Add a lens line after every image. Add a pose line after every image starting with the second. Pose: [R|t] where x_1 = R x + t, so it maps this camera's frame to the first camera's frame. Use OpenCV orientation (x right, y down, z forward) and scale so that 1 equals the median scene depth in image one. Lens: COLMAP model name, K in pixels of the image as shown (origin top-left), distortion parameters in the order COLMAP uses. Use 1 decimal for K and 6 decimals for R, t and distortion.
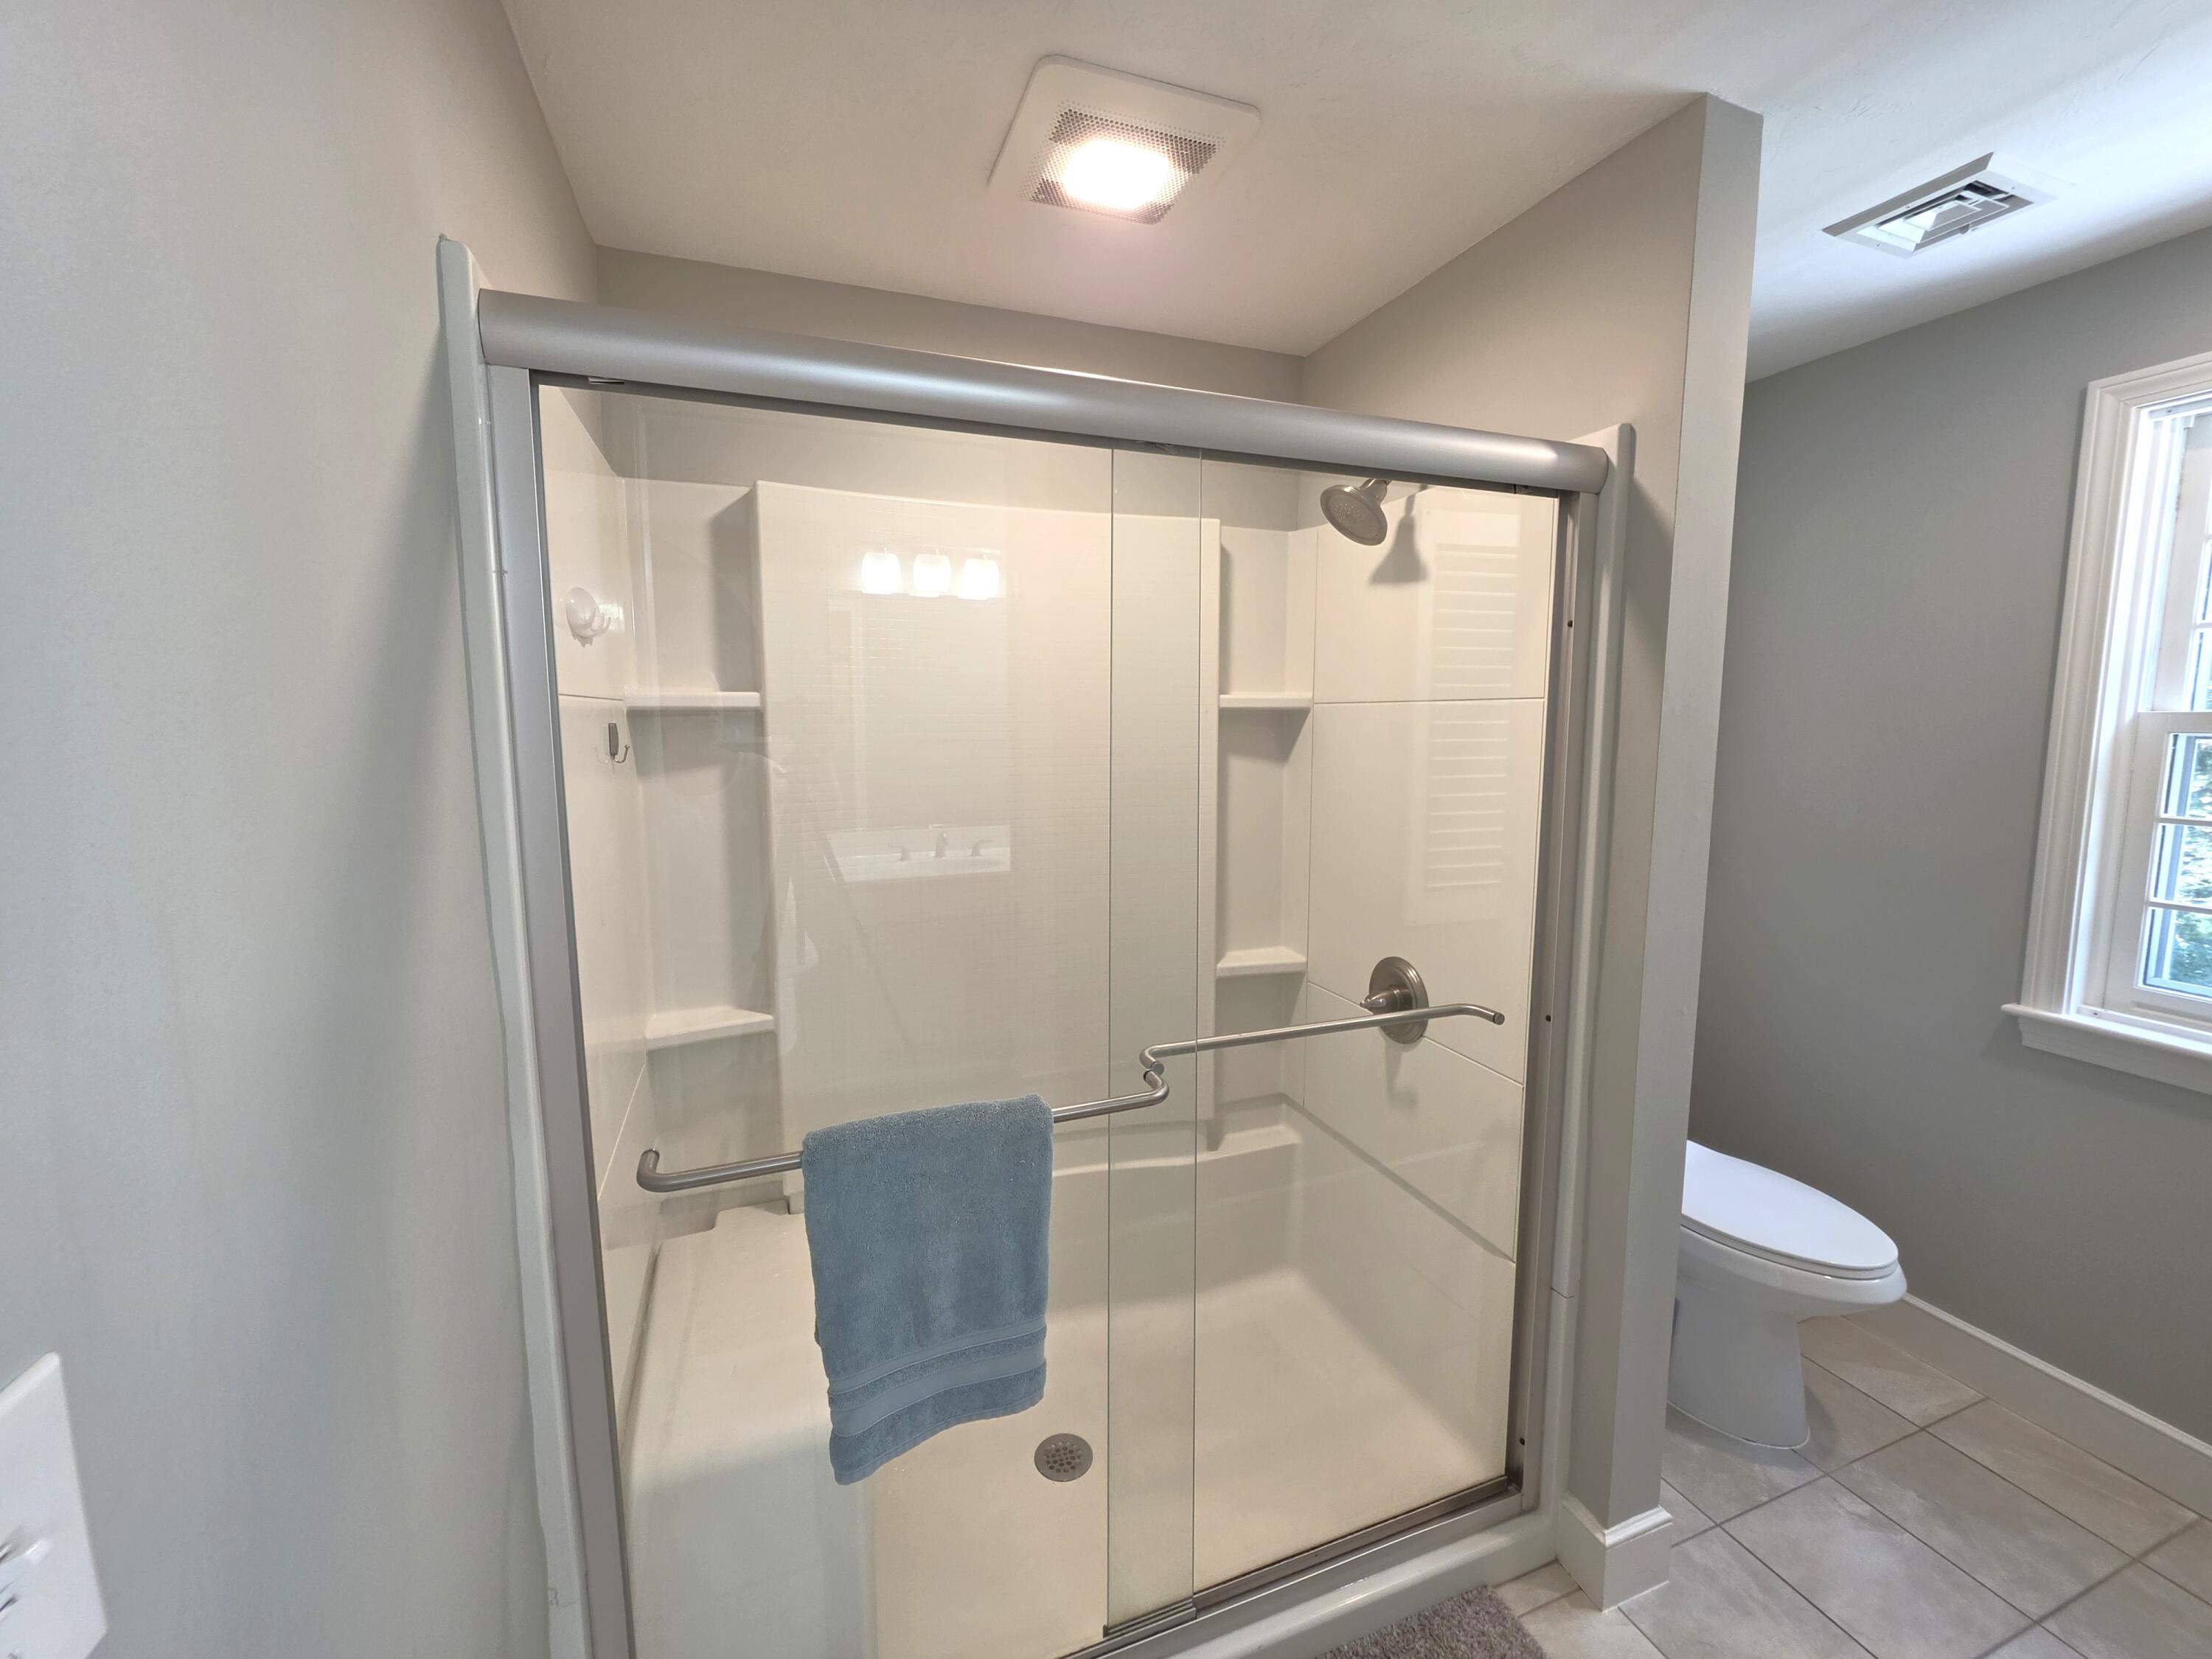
lens RADIAL K [[892.0, 0, 1104.6], [0, 892.0, 821.7], [0, 0, 1]] dist [-0.001694, -0.001490]
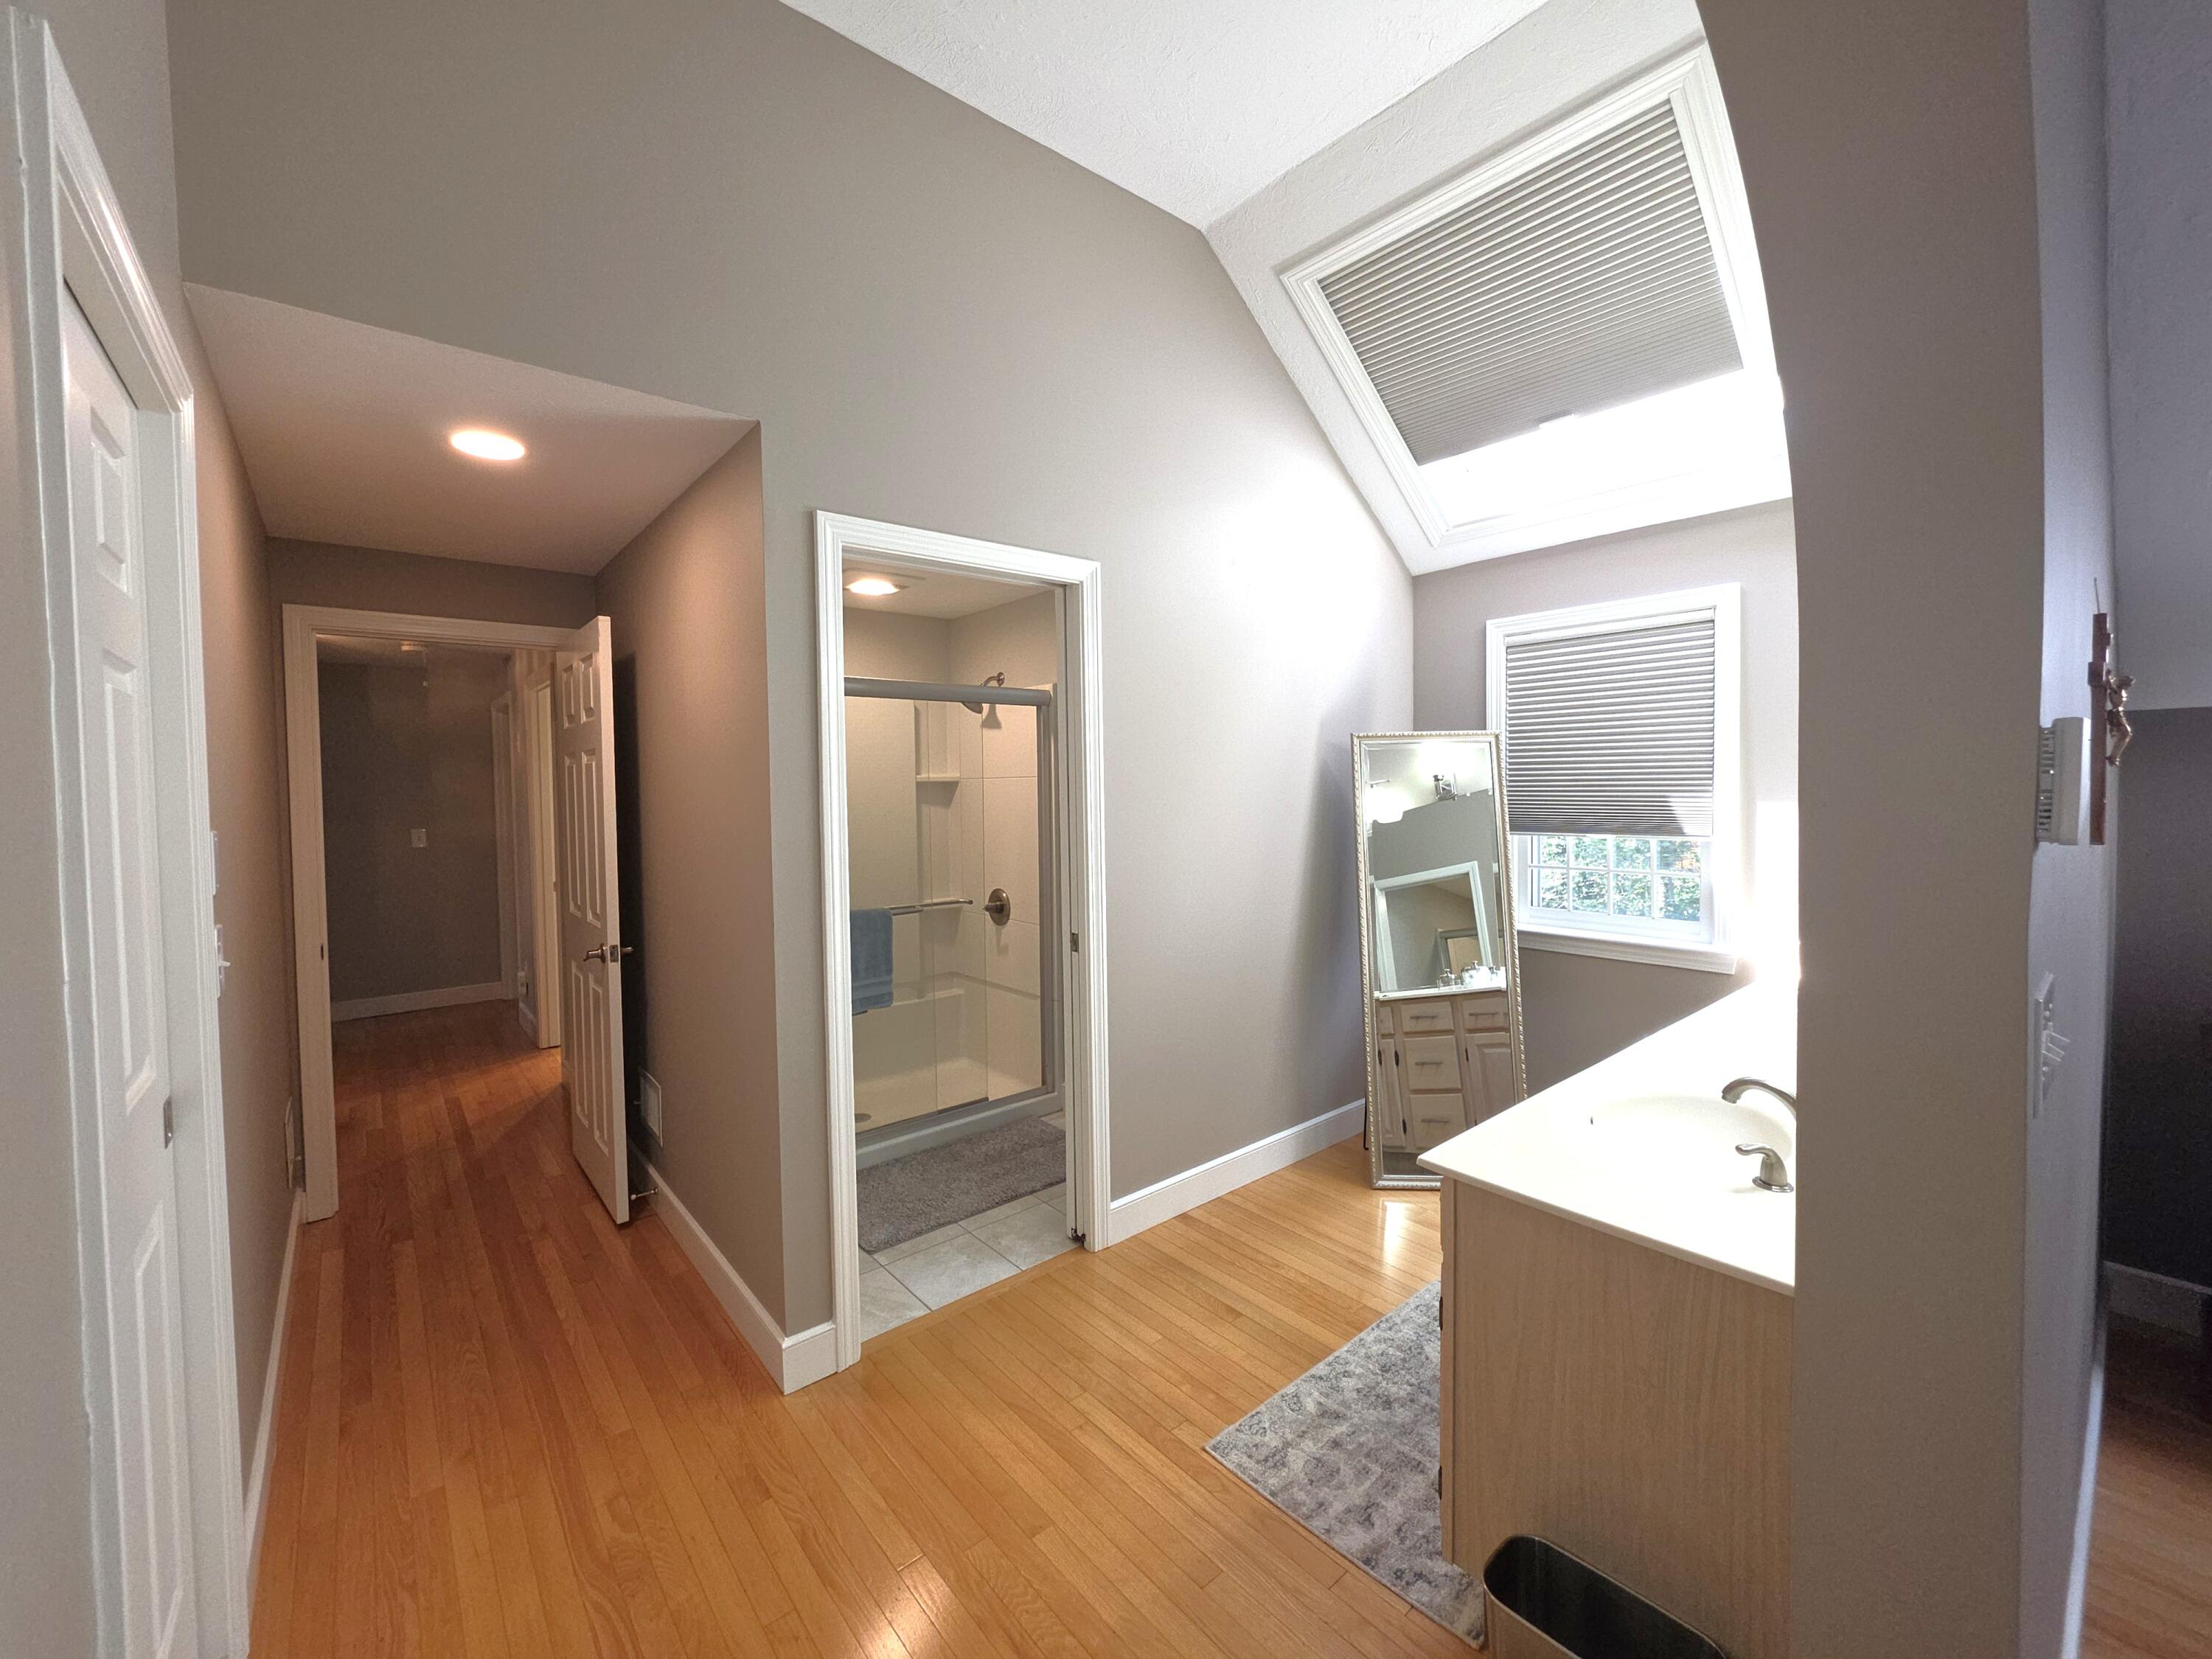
lens RADIAL K [[892.0, 0, 1113.2], [0, 892.0, 814.2], [0, 0, 1]] dist [-0.001694, -0.001490]
pose [[0.943043, -0.019284, 0.332110, -0.148266], [0.050681, 0.994993, -0.086139, 0.168800], [-0.328786, 0.098065, 0.939299, -1.237961]]
